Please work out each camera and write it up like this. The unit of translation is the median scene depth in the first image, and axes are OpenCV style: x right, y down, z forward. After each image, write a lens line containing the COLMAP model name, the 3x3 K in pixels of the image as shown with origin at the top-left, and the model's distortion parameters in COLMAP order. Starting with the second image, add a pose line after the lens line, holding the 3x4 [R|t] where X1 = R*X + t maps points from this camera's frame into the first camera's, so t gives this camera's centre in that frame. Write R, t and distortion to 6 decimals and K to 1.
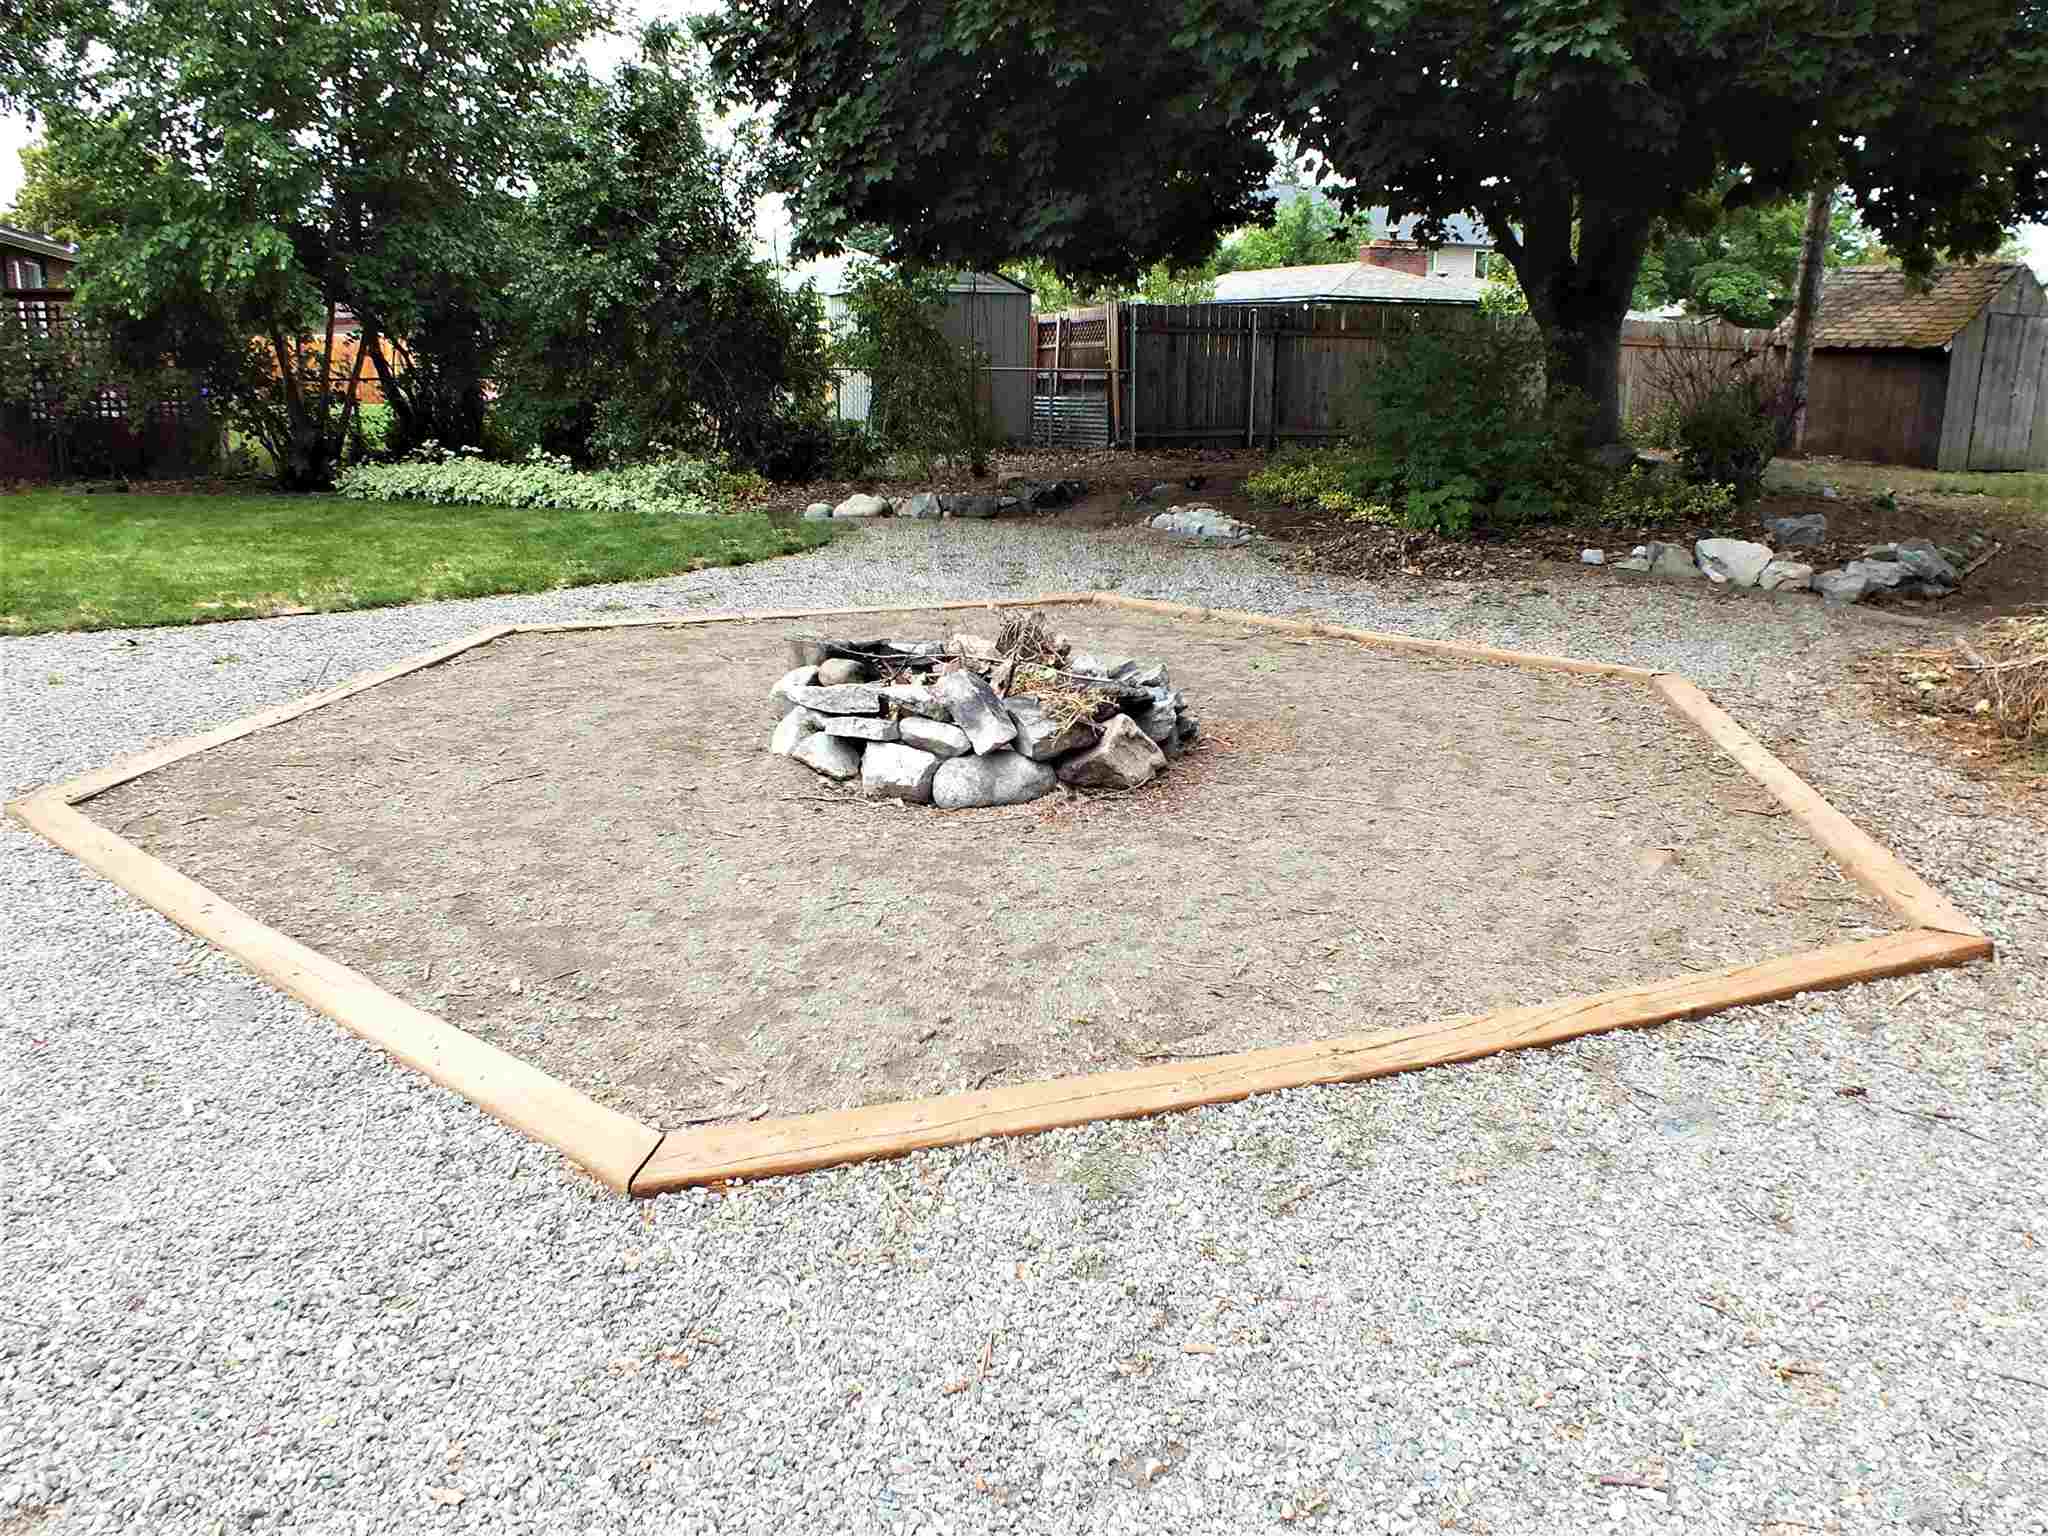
lens RADIAL K [[1507.8, 0, 1024.0], [0, 1507.8, 768.0], [0, 0, 1]] dist [-0.130567, -0.000013]
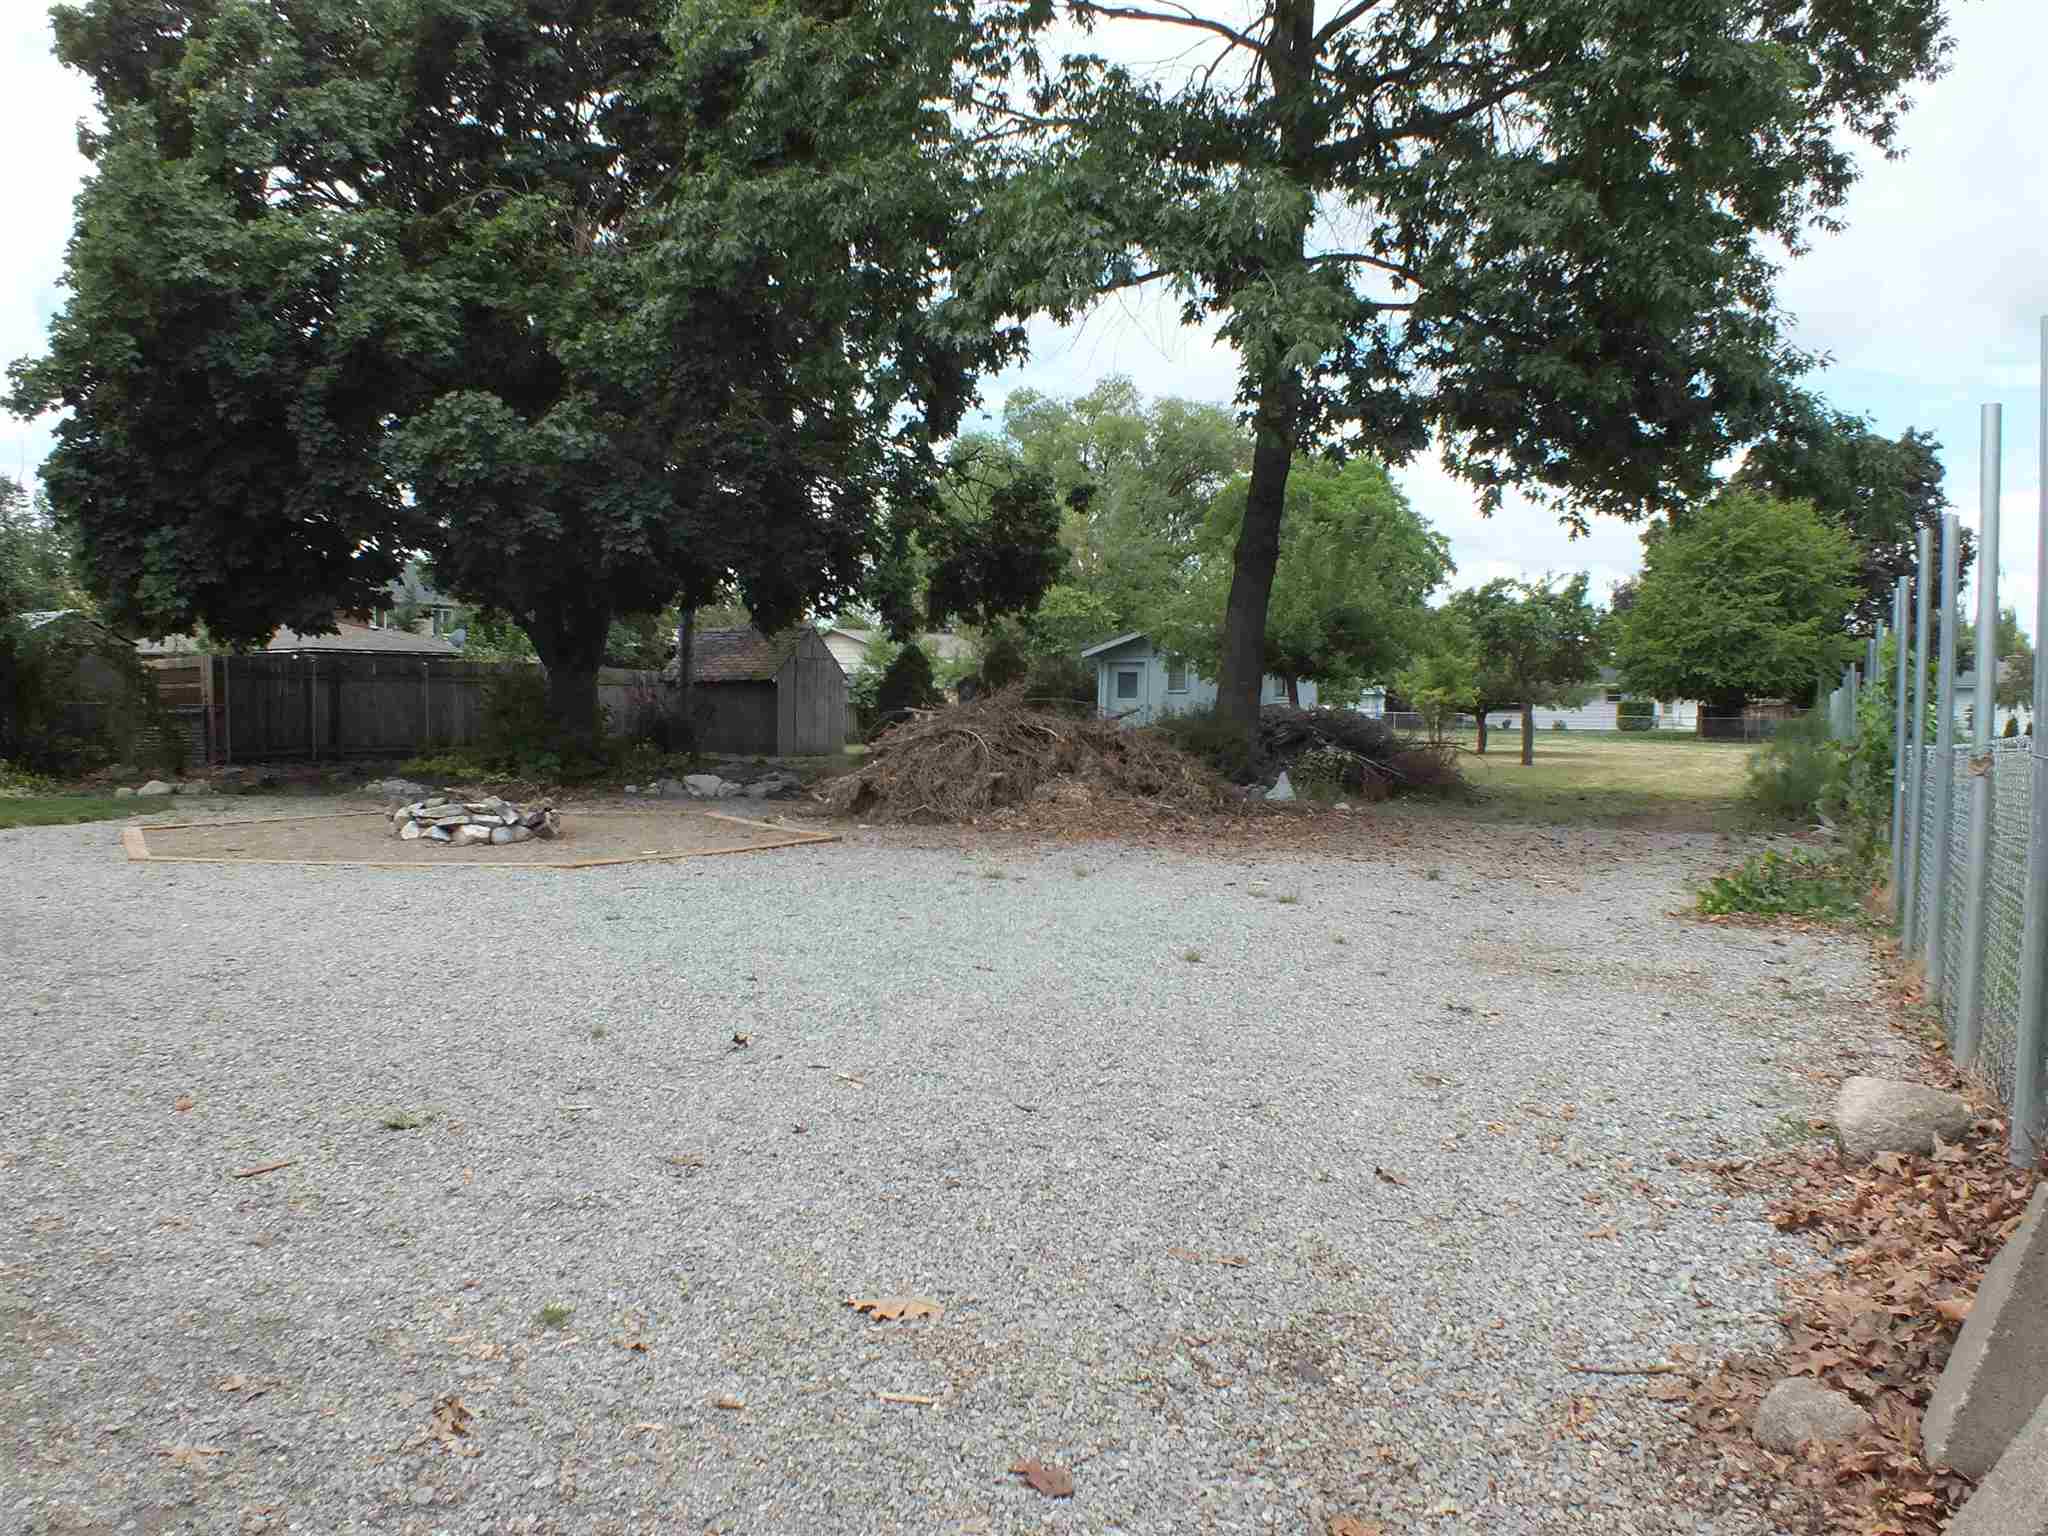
lens RADIAL K [[1507.8, 0, 1024.0], [0, 1507.8, 768.0], [0, 0, 1]] dist [-0.130567, -0.000013]
pose [[0.740212, -0.022188, 0.672008, -0.578855], [0.173863, 0.971780, -0.159423, 0.244387], [-0.649506, 0.234844, 0.723180, -0.793301]]
